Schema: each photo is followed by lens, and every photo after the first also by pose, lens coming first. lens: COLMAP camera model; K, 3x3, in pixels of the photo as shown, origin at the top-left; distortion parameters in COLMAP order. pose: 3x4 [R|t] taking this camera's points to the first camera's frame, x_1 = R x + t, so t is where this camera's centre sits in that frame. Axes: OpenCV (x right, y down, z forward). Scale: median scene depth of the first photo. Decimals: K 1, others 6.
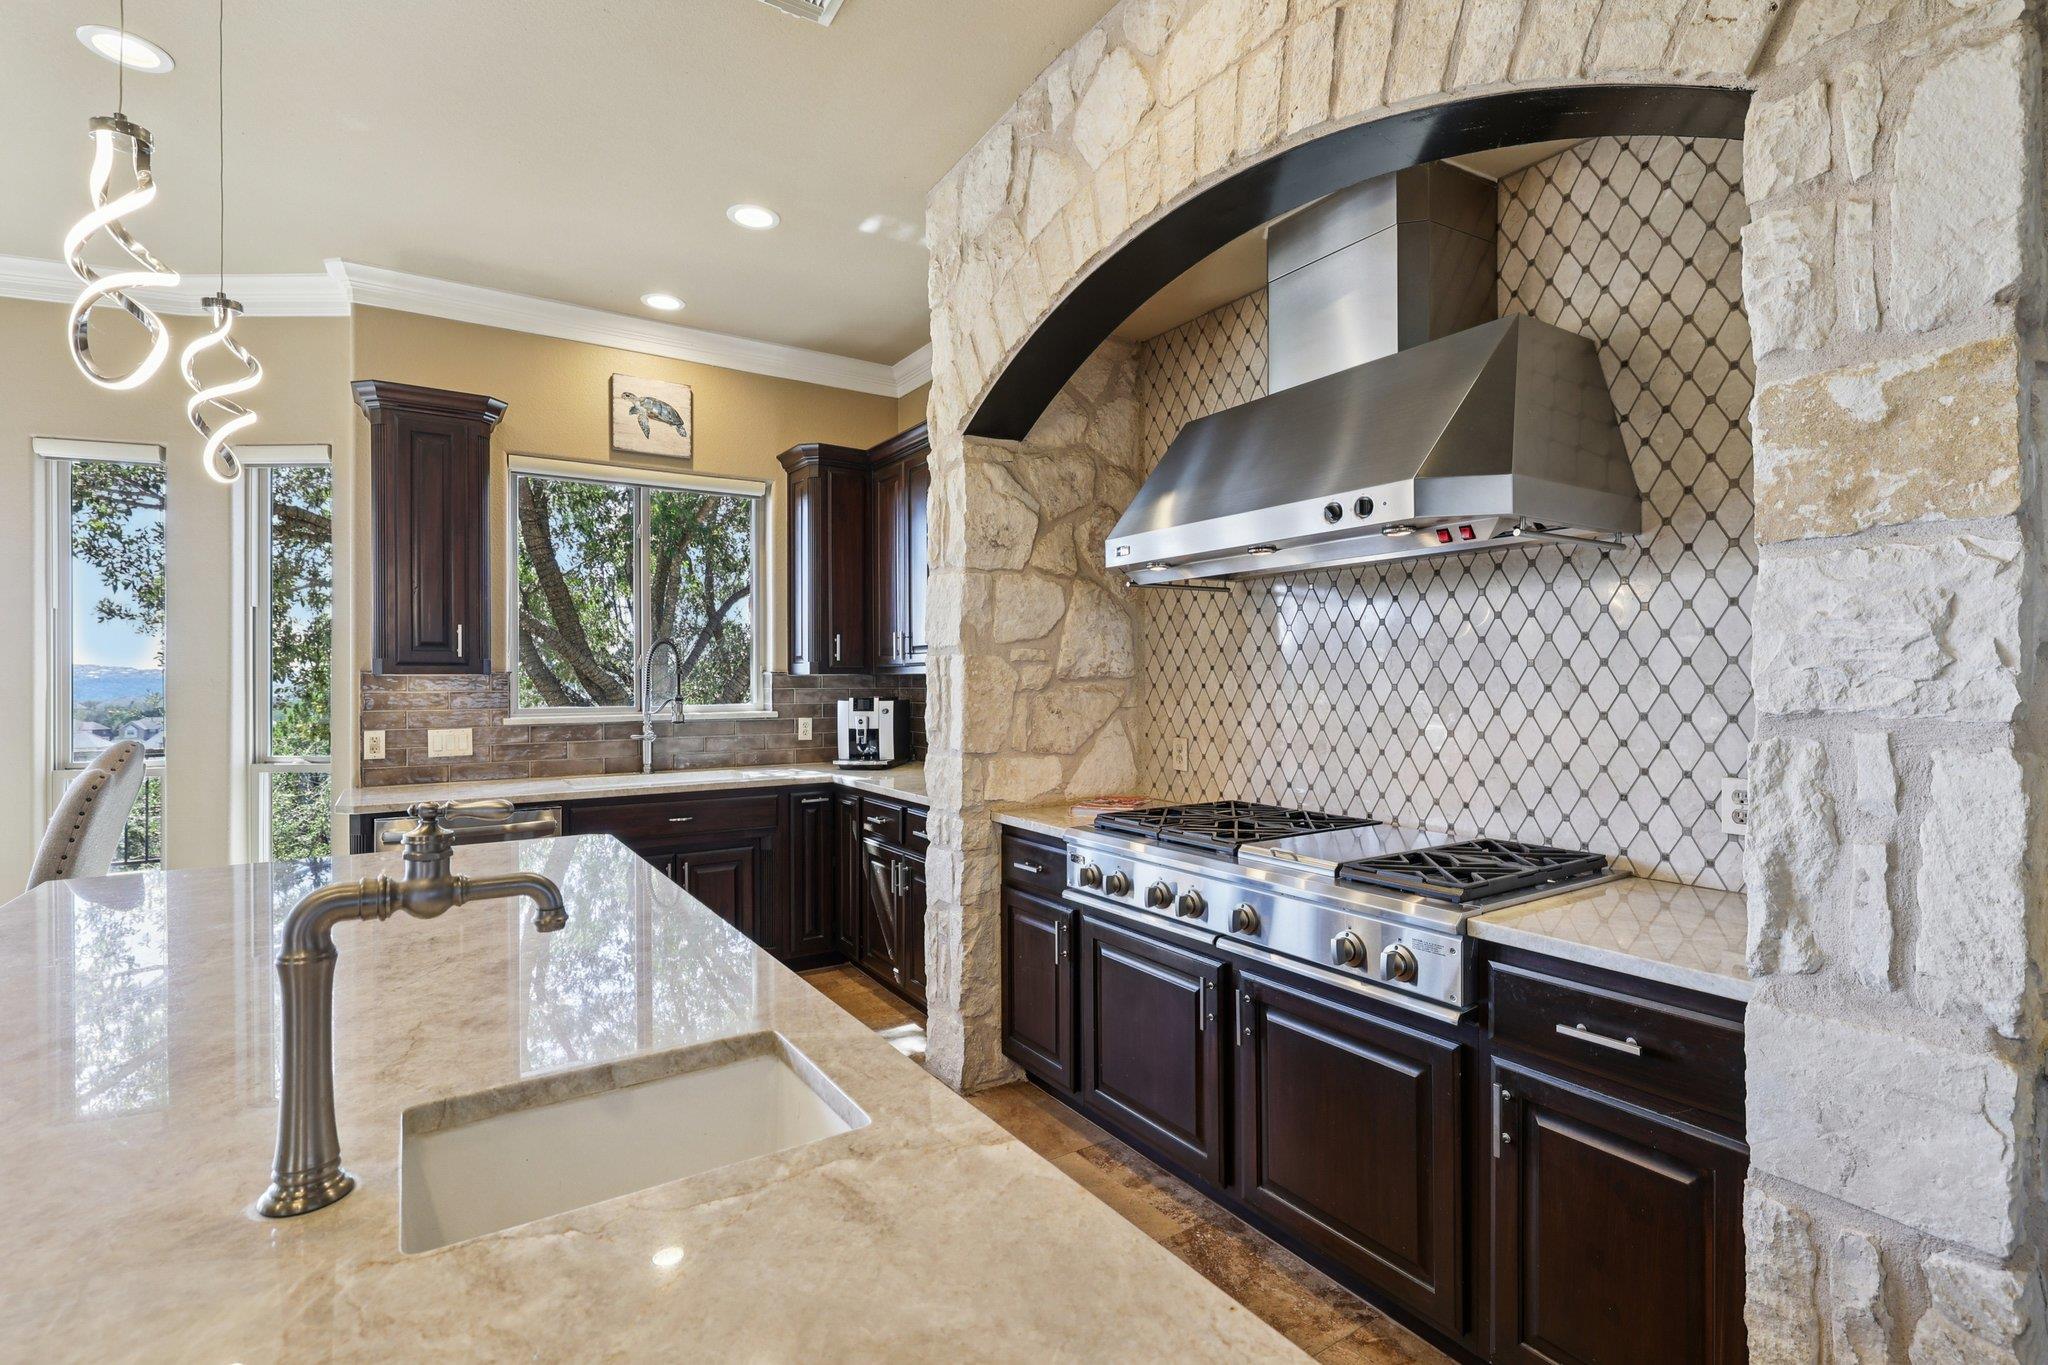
lens RADIAL K [[939.6, 0, 1024.0], [0, 939.6, 682.5], [0, 0, 1]] dist [-0.002024, -0.000077]
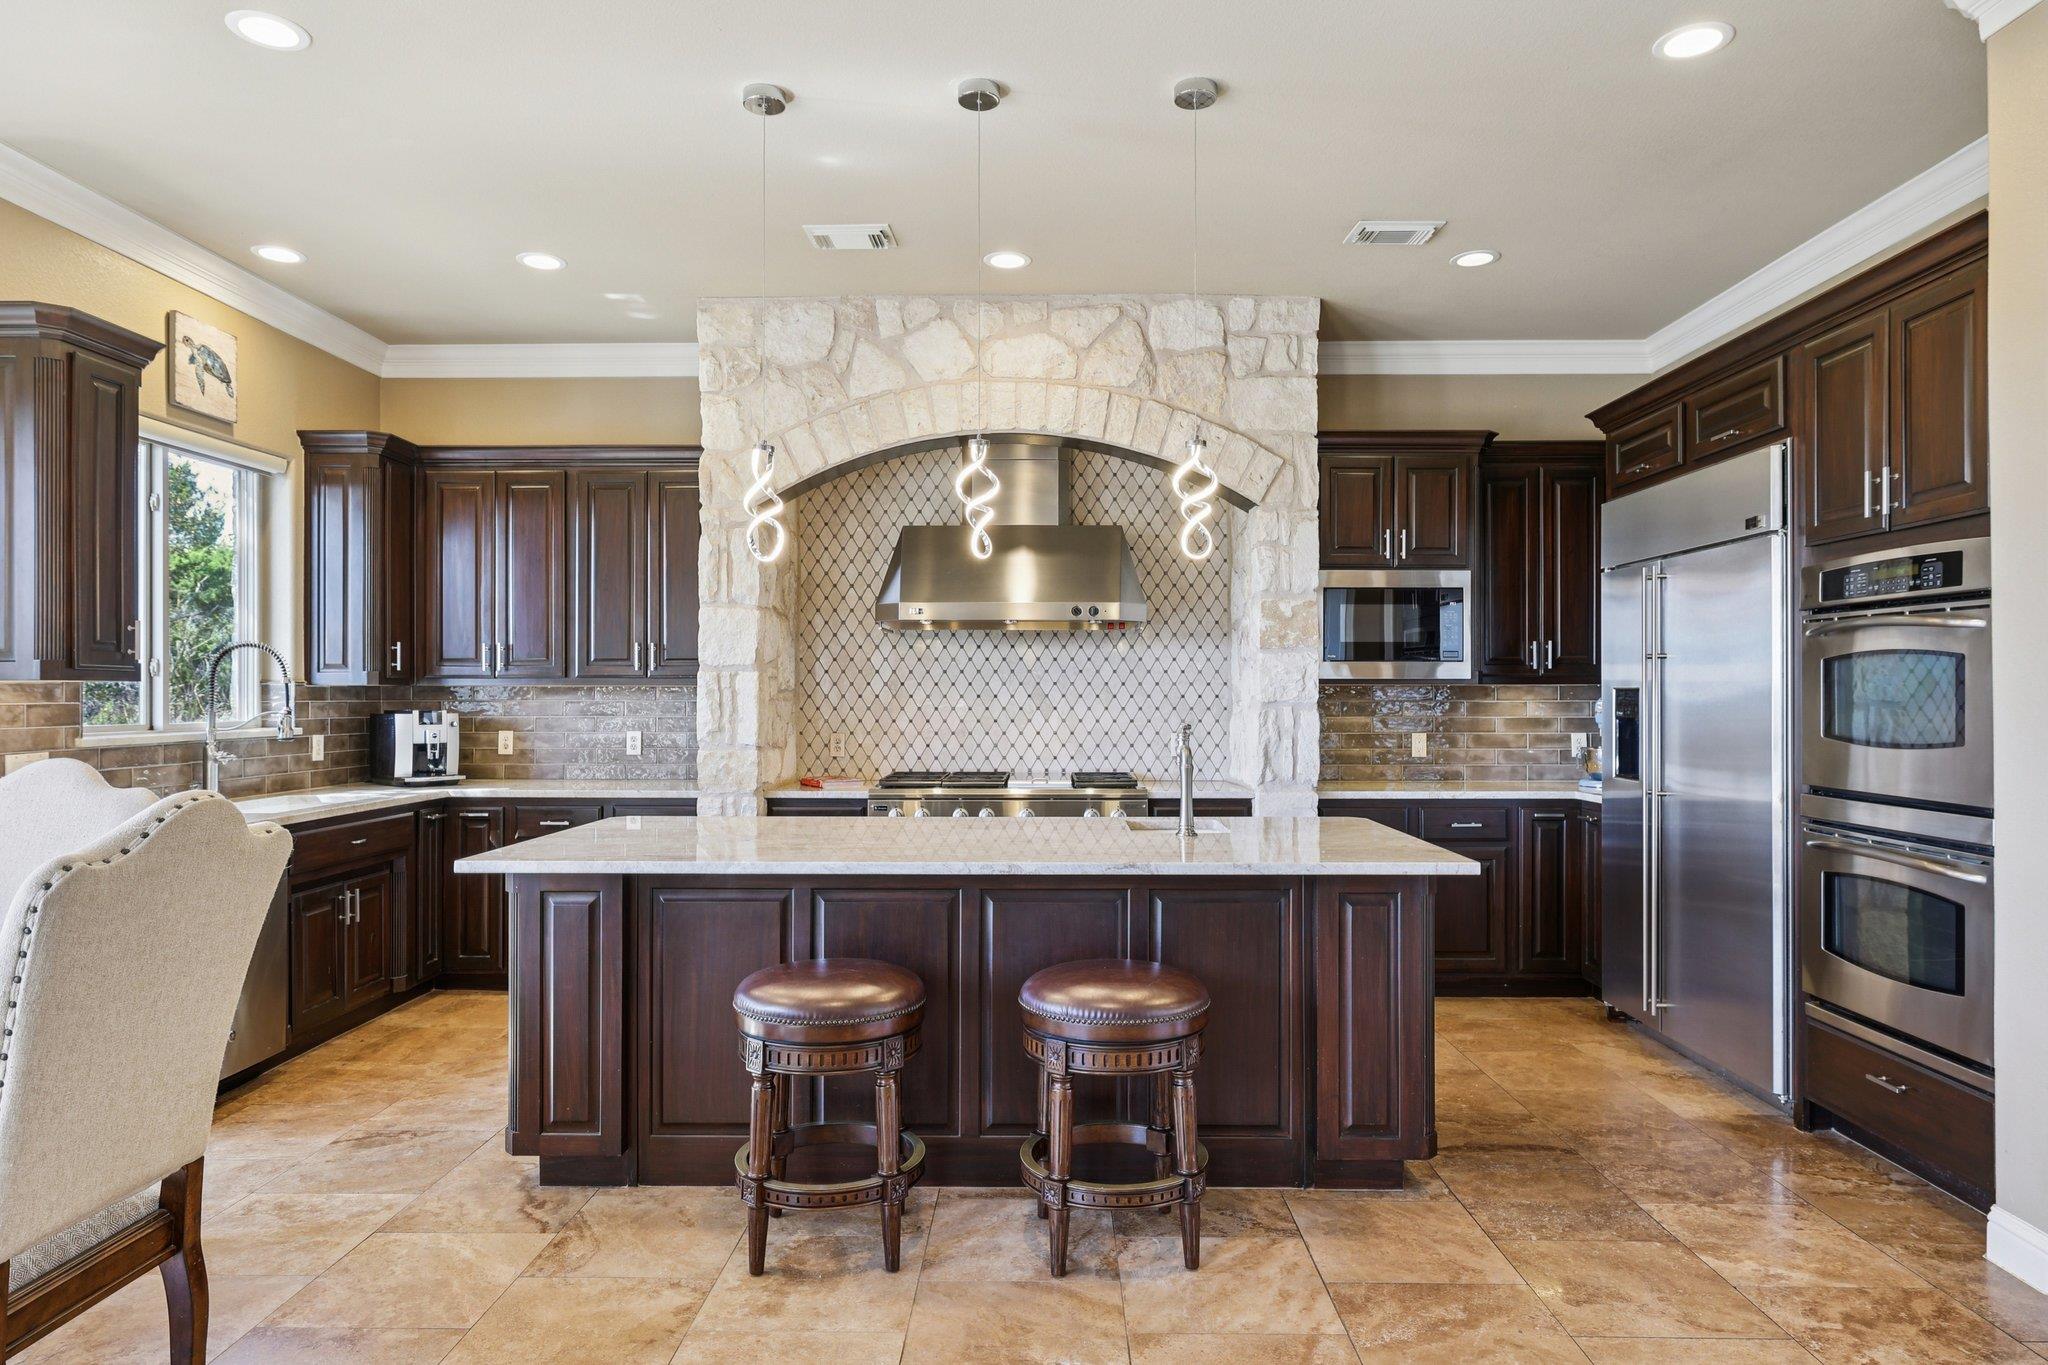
lens RADIAL K [[1219.5, 0, 1032.1], [0, 1219.5, 689.1], [0, 0, 1]] dist [-0.000687, -0.000486]
pose [[0.563304, 0.006389, 0.826225, -1.307241], [0.001624, 0.999960, -0.008839, 0.010580], [-0.826248, 0.006321, 0.563271, -0.293546]]
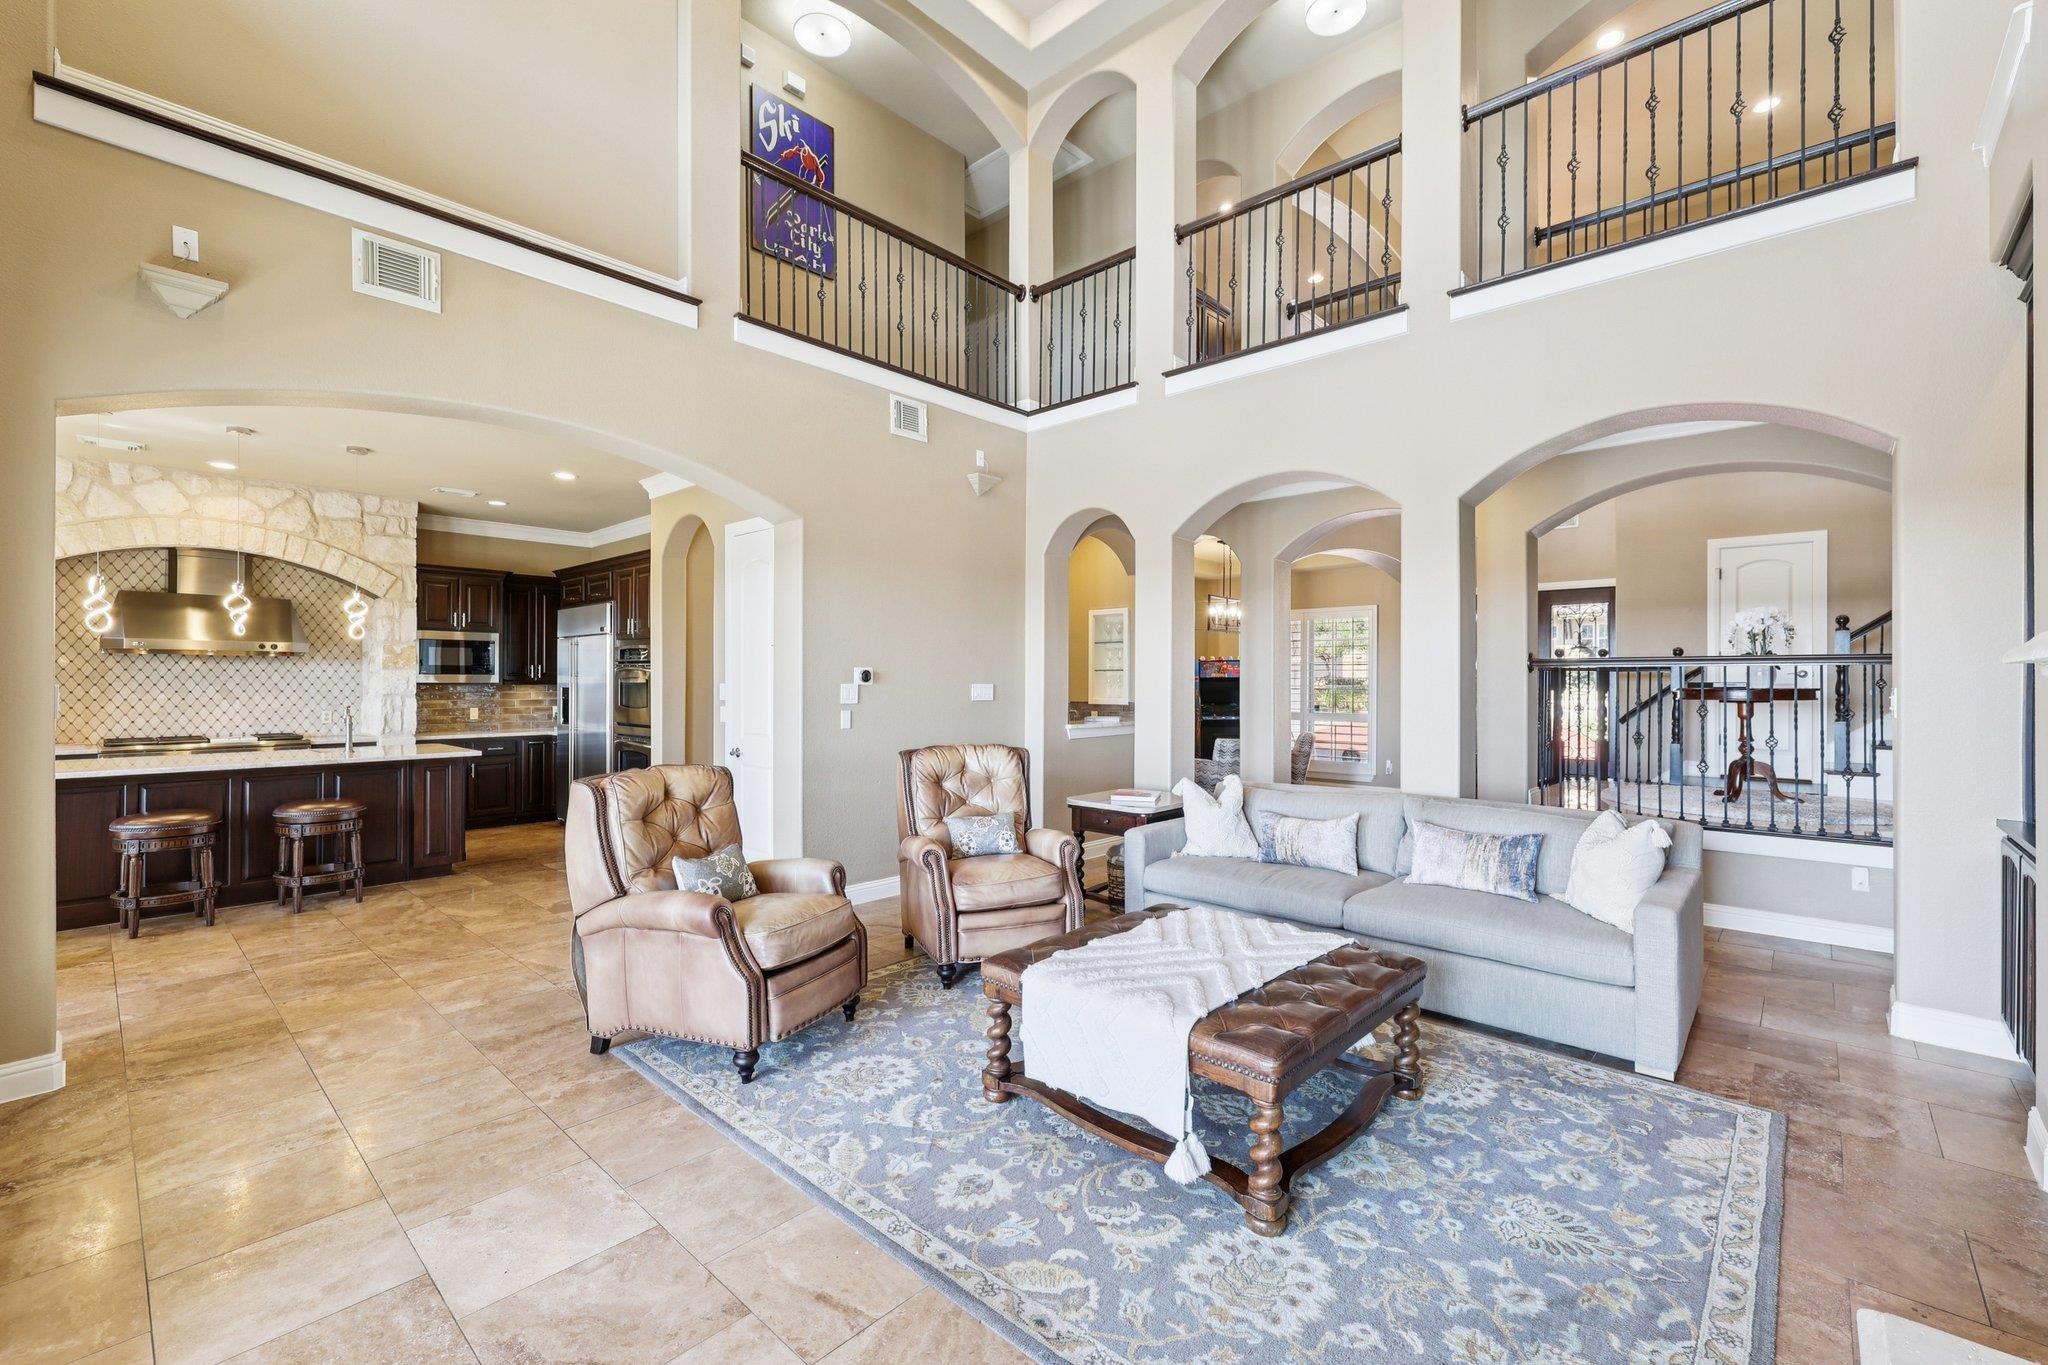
lens RADIAL K [[861.2, 0, 1028.7], [0, 861.2, 678.9], [0, 0, 1]] dist [-0.000218, 0.000144]
pose [[-0.244346, 0.005948, 0.969670, -2.612115], [0.003222, 0.999981, -0.005322, -0.011298], [-0.969683, 0.001824, -0.244360, -0.808963]]
